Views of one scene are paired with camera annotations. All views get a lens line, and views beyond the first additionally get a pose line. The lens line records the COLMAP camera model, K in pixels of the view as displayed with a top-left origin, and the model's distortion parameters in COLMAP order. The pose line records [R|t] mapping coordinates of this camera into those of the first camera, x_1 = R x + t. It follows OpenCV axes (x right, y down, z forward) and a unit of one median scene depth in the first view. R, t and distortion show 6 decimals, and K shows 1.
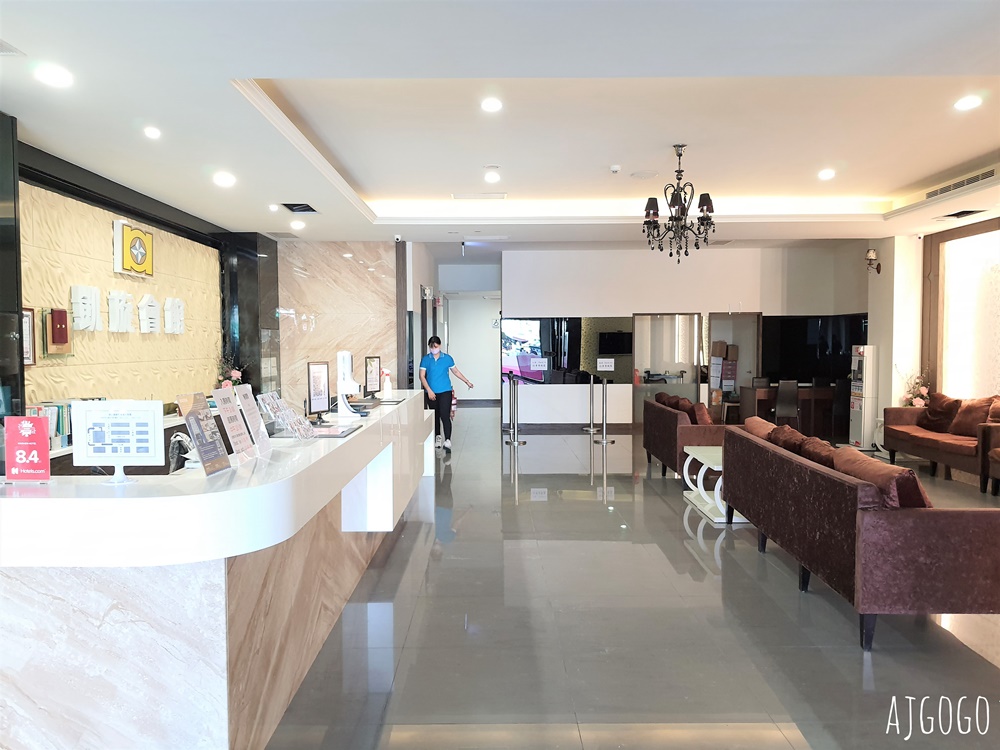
lens RADIAL K [[781.8, 0, 492.7], [0, 781.8, 380.9], [0, 0, 1]] dist [0.056514, -0.099093]
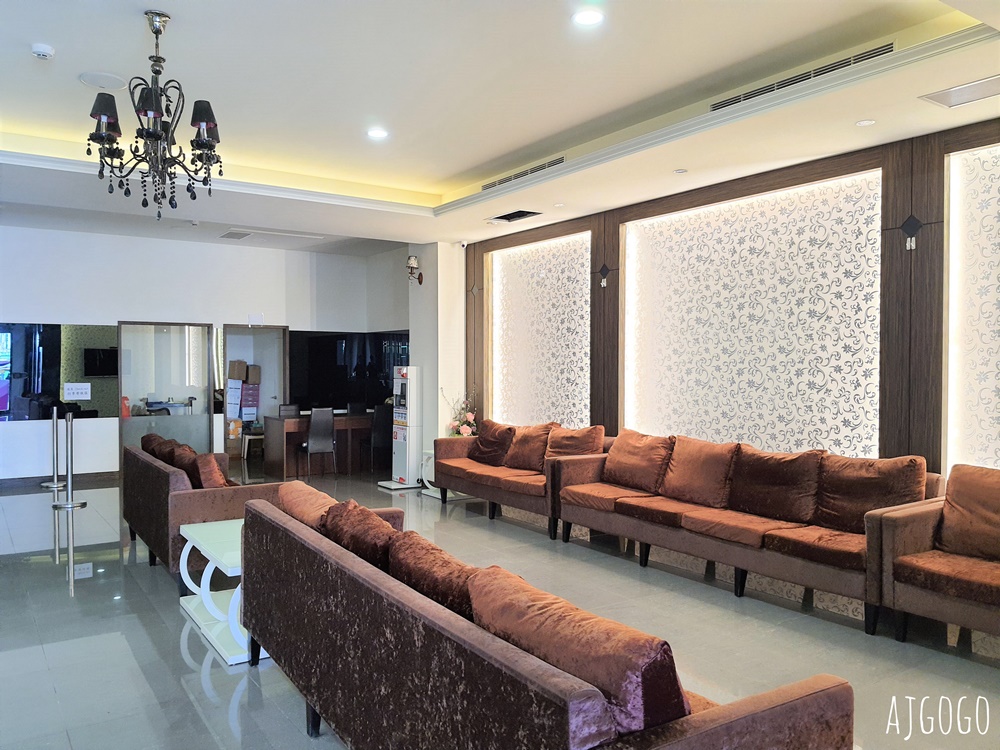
lens RADIAL K [[781.8, 0, 499.4], [0, 781.8, 378.7], [0, 0, 1]] dist [0.056514, -0.099093]
pose [[0.825275, -0.005606, 0.564704, 0.078789], [0.022312, 0.999494, -0.022685, -0.010655], [-0.564291, 0.031321, 0.824982, 0.263266]]
